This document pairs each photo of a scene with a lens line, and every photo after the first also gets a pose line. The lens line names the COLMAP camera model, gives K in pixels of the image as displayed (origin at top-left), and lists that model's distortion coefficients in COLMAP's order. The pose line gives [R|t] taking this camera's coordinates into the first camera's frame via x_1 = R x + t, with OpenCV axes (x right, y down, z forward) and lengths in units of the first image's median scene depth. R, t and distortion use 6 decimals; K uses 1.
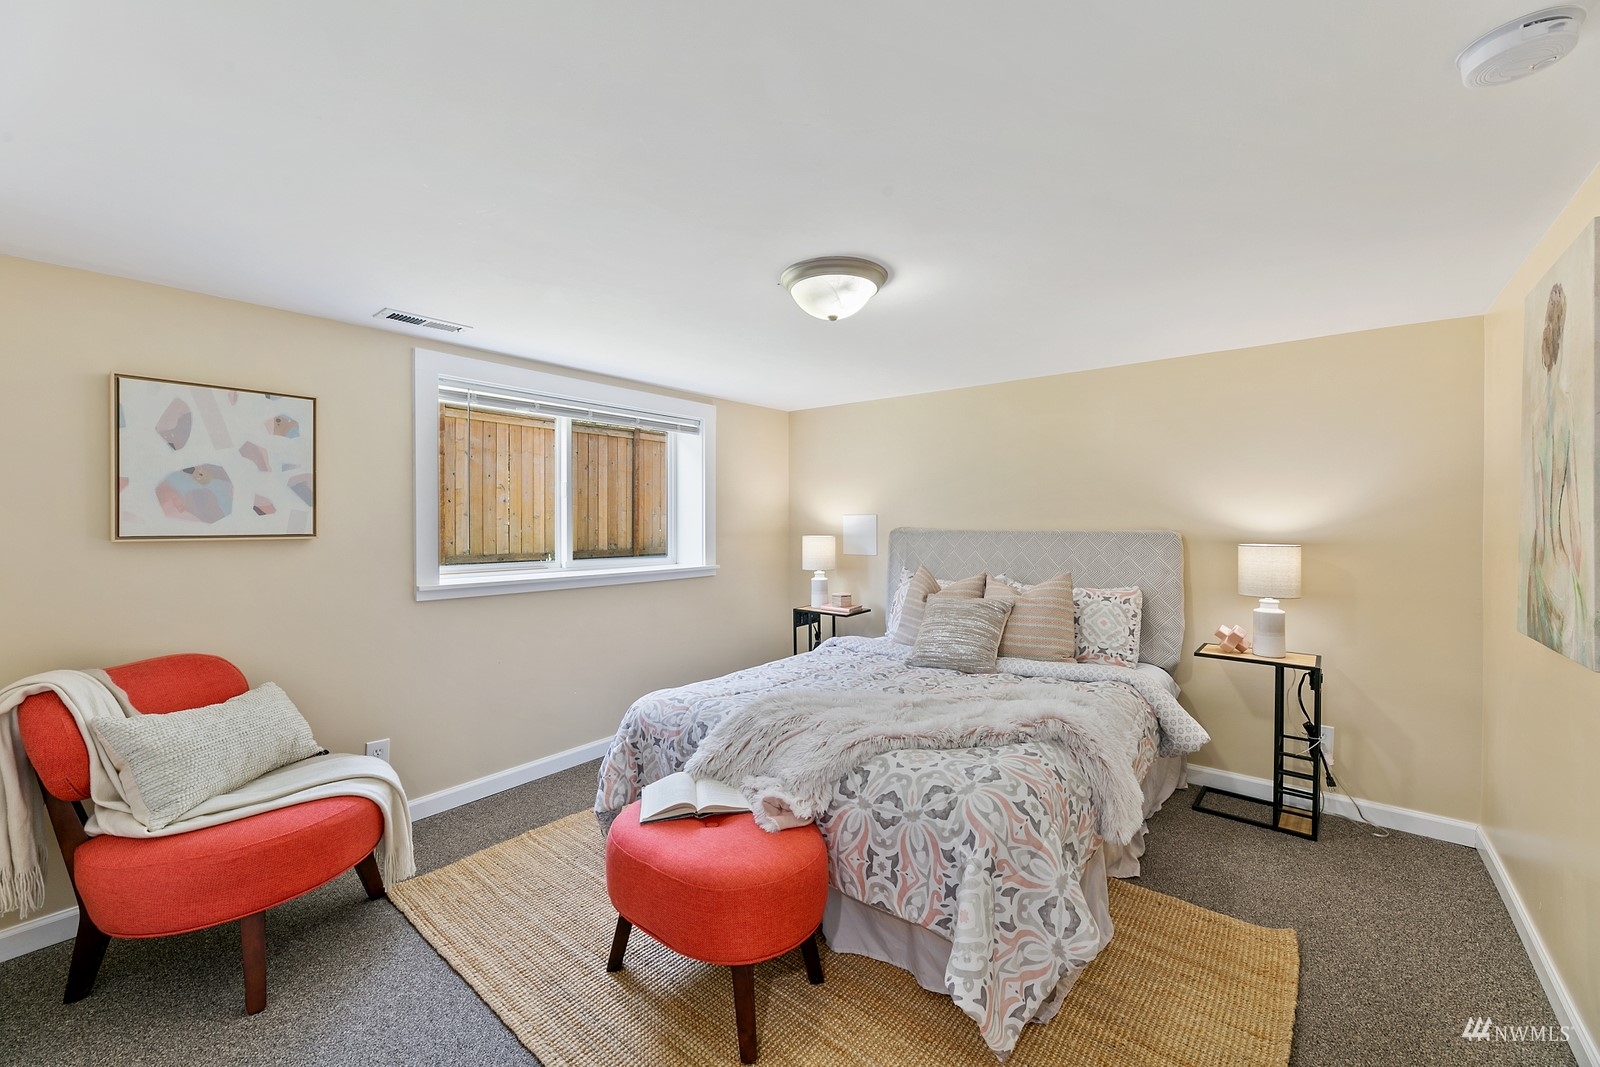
lens RADIAL K [[643.3, 0, 794.8], [0, 643.3, 531.4], [0, 0, 1]] dist [0.001405, 0.000023]
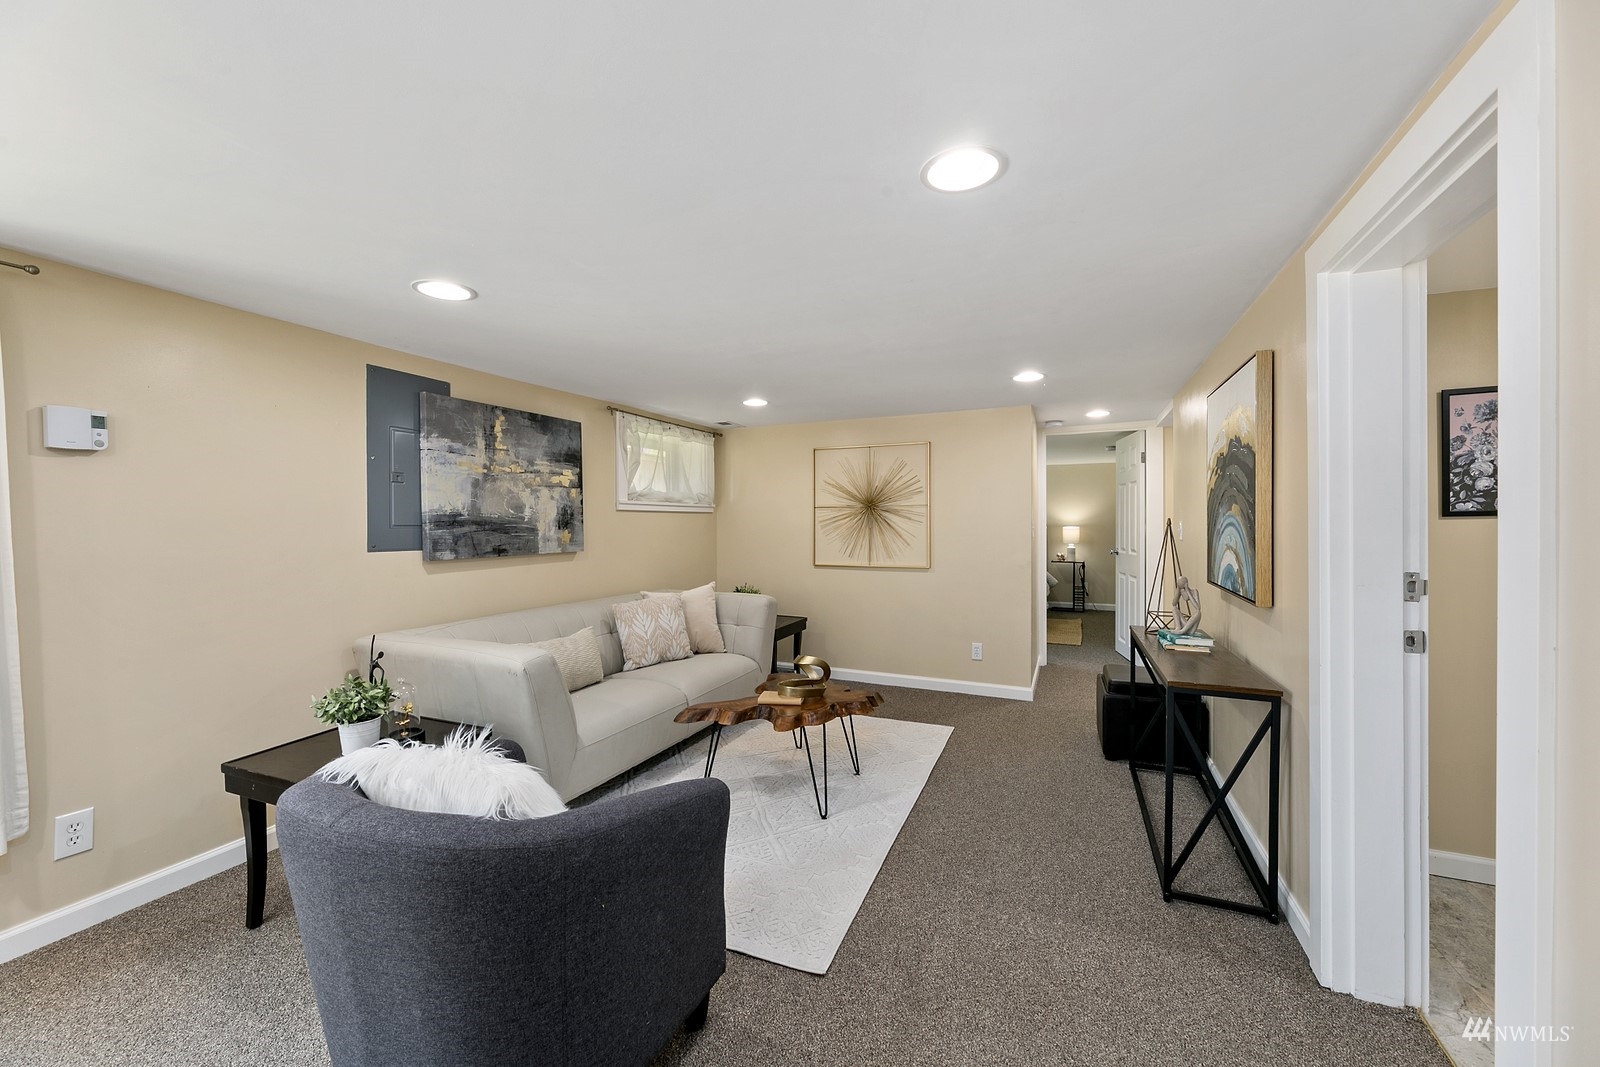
lens RADIAL K [[643.3, 0, 795.3], [0, 643.3, 527.4], [0, 0, 1]] dist [0.001405, 0.000023]
pose [[0.962141, 0.004337, 0.272517, -1.501892], [-0.004913, 0.999987, 0.001431, 0.026832], [-0.272507, -0.002716, 0.962150, -1.760542]]
